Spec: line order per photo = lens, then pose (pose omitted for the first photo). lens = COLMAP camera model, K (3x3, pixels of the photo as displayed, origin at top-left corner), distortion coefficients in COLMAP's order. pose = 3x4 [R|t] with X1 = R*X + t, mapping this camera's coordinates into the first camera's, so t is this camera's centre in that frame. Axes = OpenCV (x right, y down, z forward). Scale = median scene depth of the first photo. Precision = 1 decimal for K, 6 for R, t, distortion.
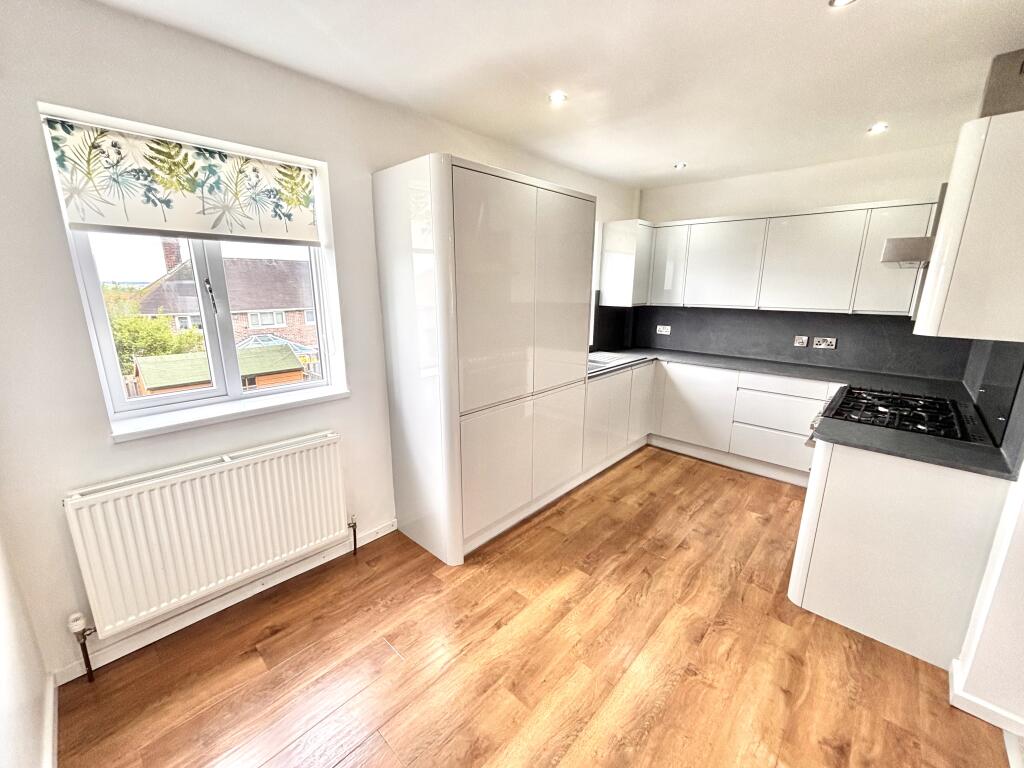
lens RADIAL K [[416.1, 0, 511.3], [0, 416.1, 383.0], [0, 0, 1]] dist [-0.003119, -0.000275]
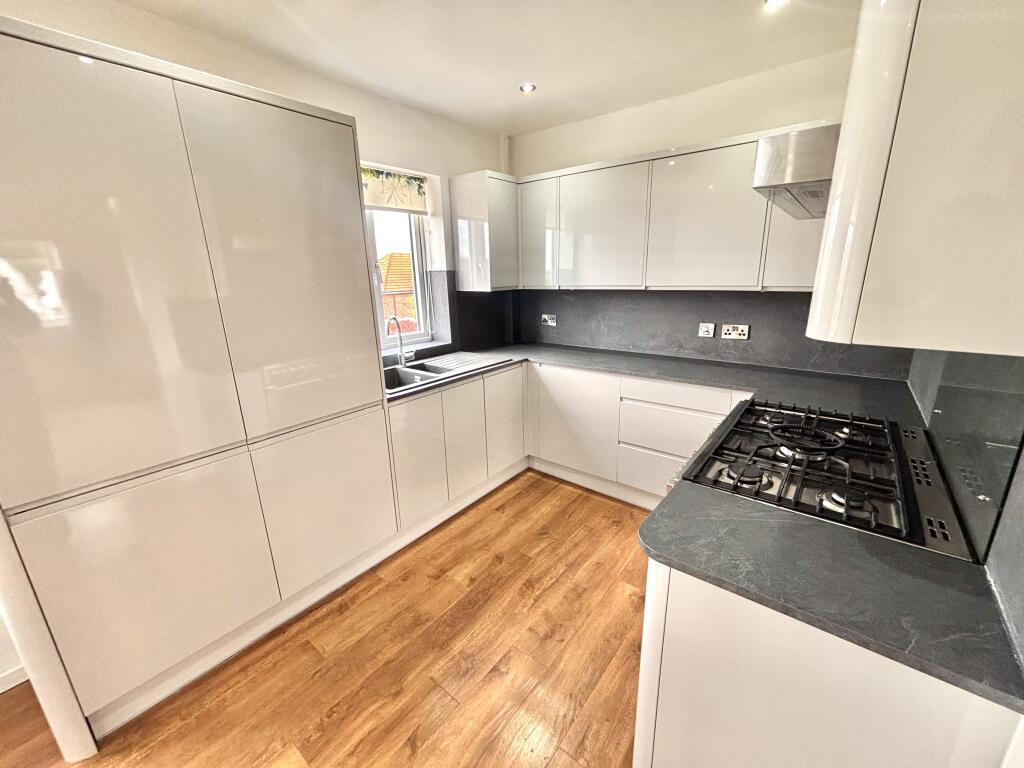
lens RADIAL K [[416.1, 0, 511.5], [0, 416.1, 384.4], [0, 0, 1]] dist [-0.003119, -0.000275]
pose [[0.996620, -0.047803, 0.066813, 0.334335], [0.045456, 0.998309, 0.036229, -0.052841], [-0.068432, -0.033069, 0.997108, 0.308916]]
